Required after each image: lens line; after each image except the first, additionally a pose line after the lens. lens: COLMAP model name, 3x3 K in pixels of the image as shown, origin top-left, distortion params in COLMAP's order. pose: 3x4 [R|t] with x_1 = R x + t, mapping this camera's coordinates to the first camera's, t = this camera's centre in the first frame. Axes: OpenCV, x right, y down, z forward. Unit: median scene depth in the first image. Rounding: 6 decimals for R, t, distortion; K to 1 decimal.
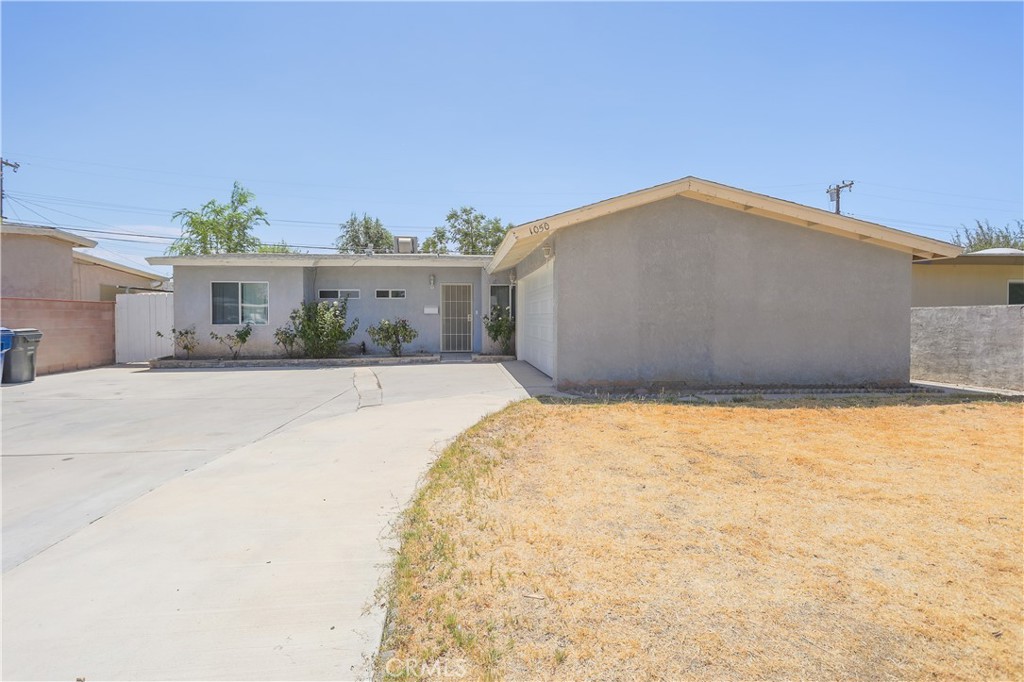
lens RADIAL K [[494.7, 0, 507.8], [0, 494.7, 316.9], [0, 0, 1]] dist [-0.009802, 0.001886]
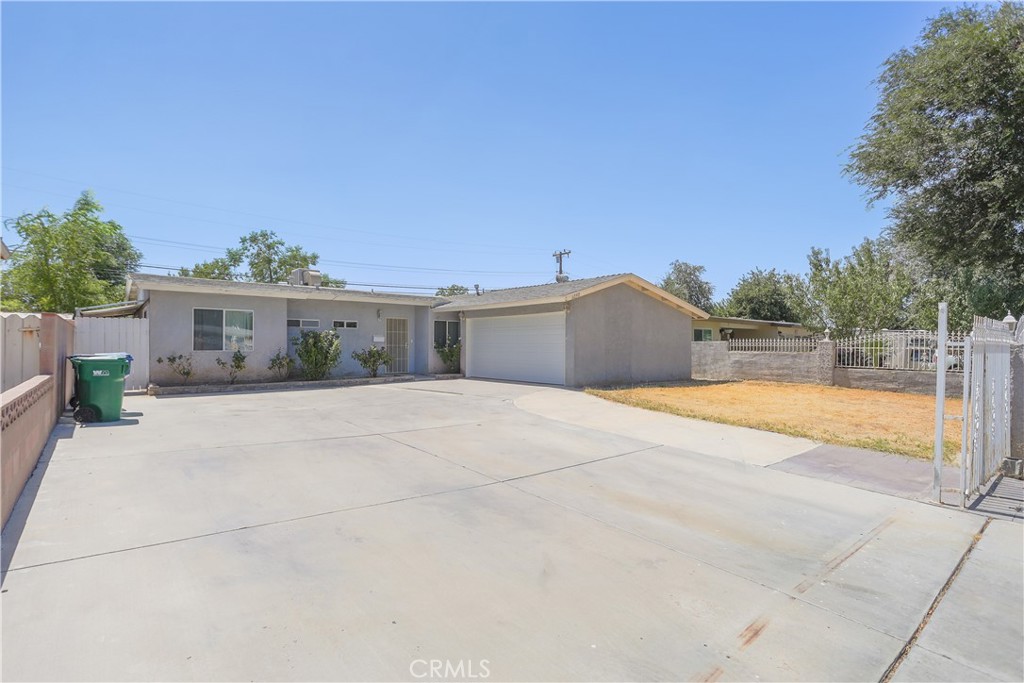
lens RADIAL K [[494.7, 0, 510.0], [0, 494.7, 346.1], [0, 0, 1]] dist [-0.009802, 0.001886]
pose [[0.824696, 0.005612, 0.565549, -0.642327], [-0.005911, 0.999982, -0.001303, 0.003625], [-0.565546, -0.002268, 0.824714, -0.190788]]
